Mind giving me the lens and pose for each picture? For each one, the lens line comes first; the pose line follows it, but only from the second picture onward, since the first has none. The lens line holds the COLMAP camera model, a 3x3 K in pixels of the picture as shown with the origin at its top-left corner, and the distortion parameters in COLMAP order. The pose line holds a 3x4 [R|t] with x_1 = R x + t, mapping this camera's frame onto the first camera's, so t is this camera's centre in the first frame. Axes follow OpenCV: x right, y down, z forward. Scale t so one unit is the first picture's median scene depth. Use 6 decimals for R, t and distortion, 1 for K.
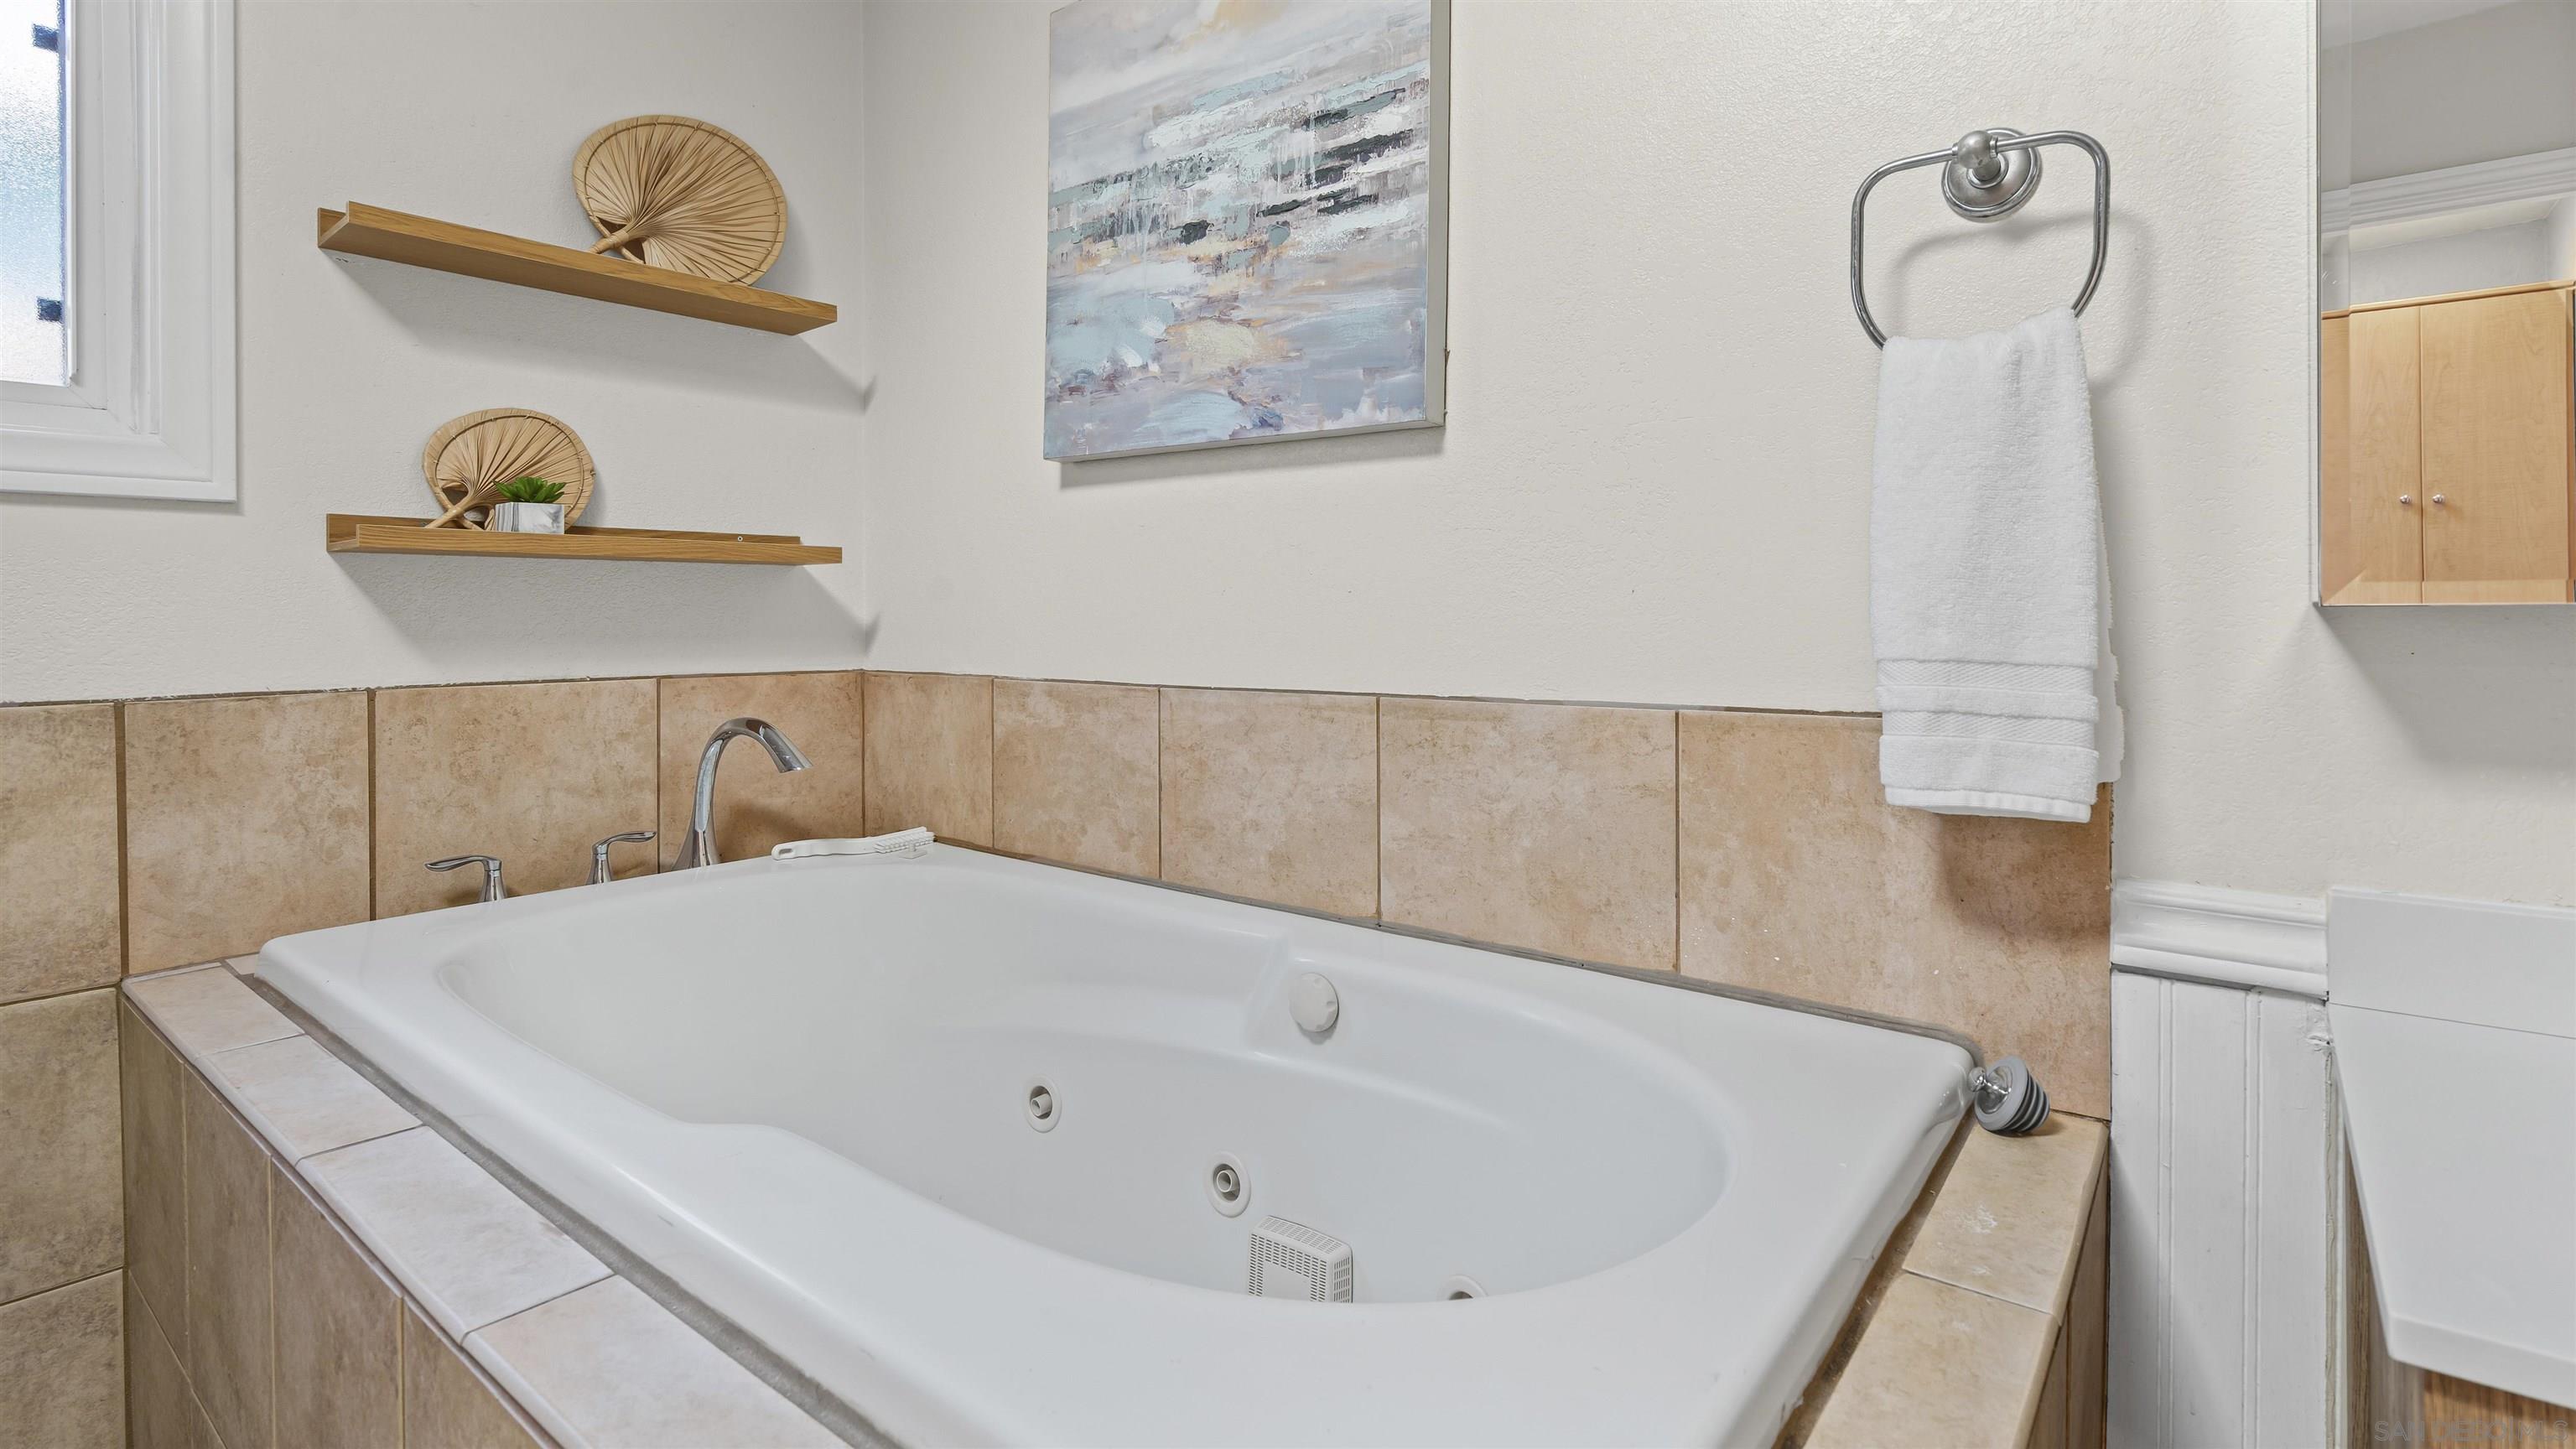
lens RADIAL K [[1182.4, 0, 1192.7], [0, 1182.4, 621.0], [0, 0, 1]] dist [-0.008119, 0.001907]
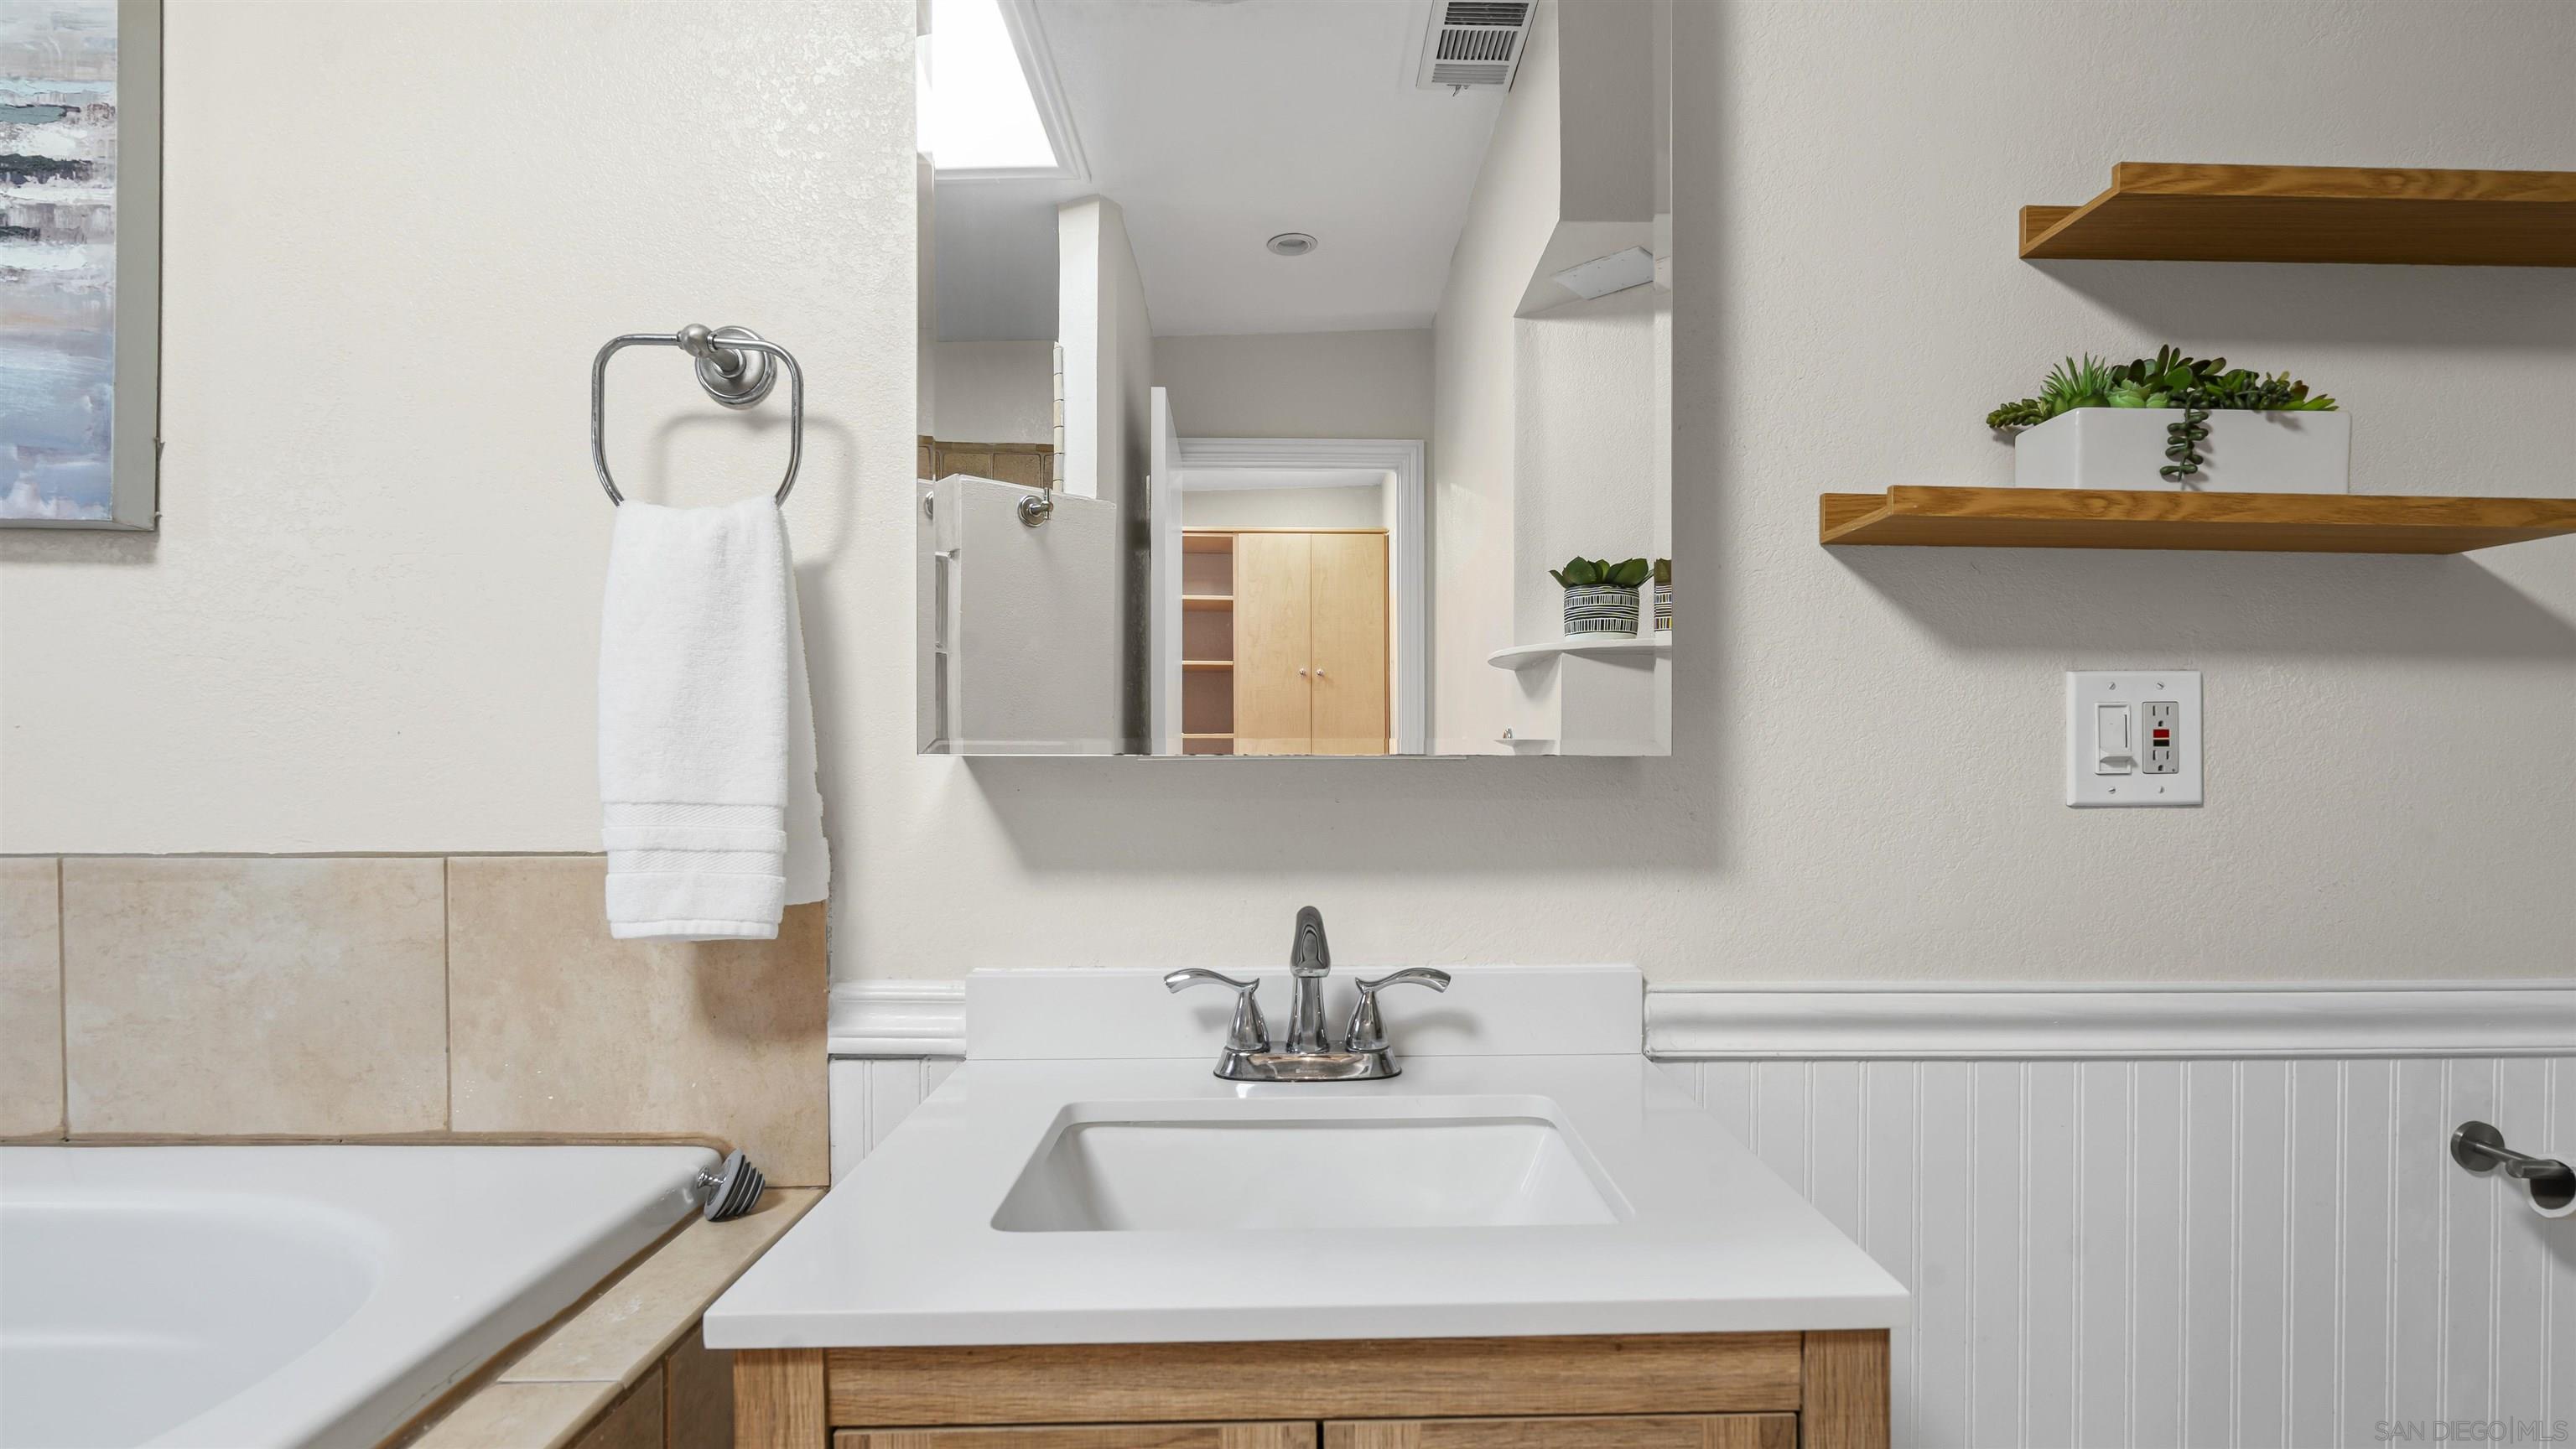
lens RADIAL K [[1182.4, 0, 1317.5], [0, 1182.4, 768.6], [0, 0, 1]] dist [-0.008119, 0.001907]
pose [[0.754883, -0.003643, 0.655850, 0.295886], [-0.004677, 0.999929, 0.010938, -0.009996], [-0.655843, -0.011325, 0.754812, -0.175371]]
